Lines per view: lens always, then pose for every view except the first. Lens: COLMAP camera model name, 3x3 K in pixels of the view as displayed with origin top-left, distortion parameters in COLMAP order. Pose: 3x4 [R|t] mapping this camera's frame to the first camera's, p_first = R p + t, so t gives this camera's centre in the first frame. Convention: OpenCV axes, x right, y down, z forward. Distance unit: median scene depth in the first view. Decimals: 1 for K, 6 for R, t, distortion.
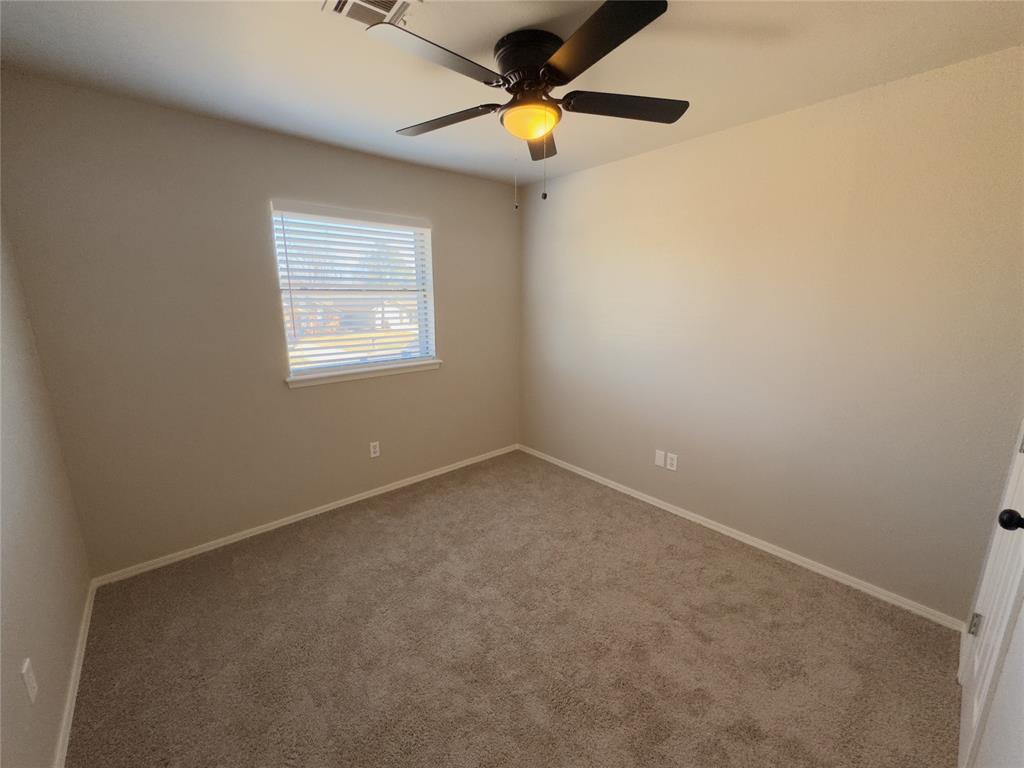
lens RADIAL K [[410.9, 0, 516.4], [0, 410.9, 388.7], [0, 0, 1]] dist [0.002031, 0.000068]
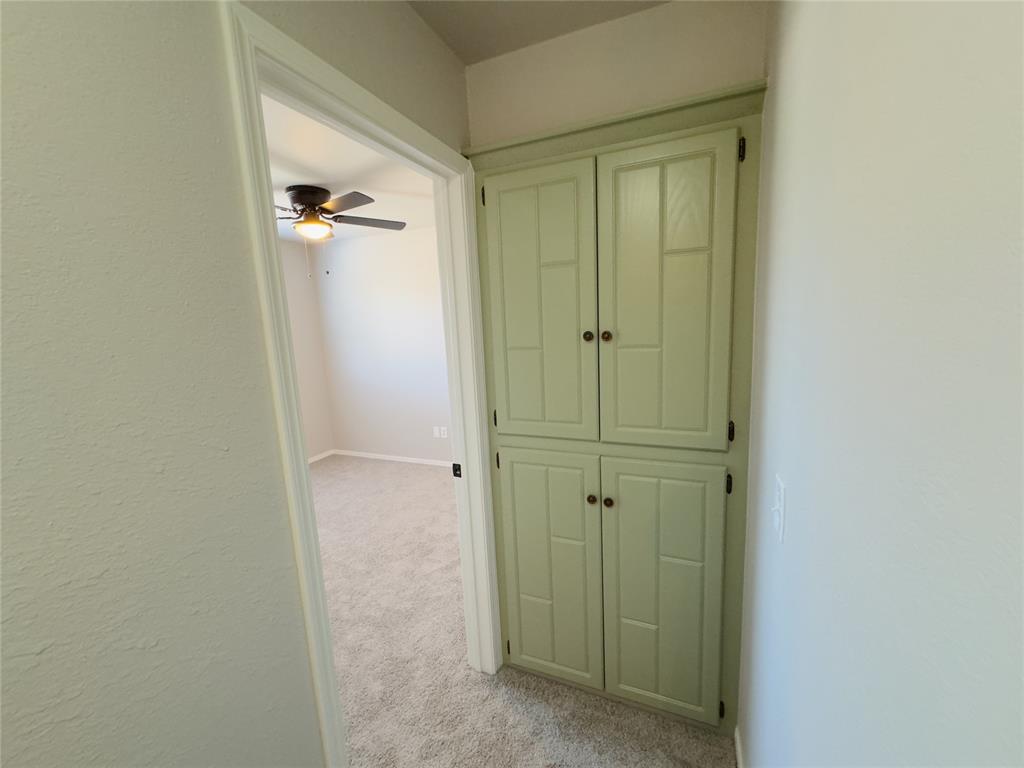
lens RADIAL K [[410.9, 0, 508.7], [0, 410.9, 383.5], [0, 0, 1]] dist [0.002031, 0.000068]
pose [[0.905595, -0.110838, 0.409405, -0.001110], [0.140376, 0.989177, -0.042710, 0.086908], [-0.400240, 0.096149, 0.911352, -0.423106]]
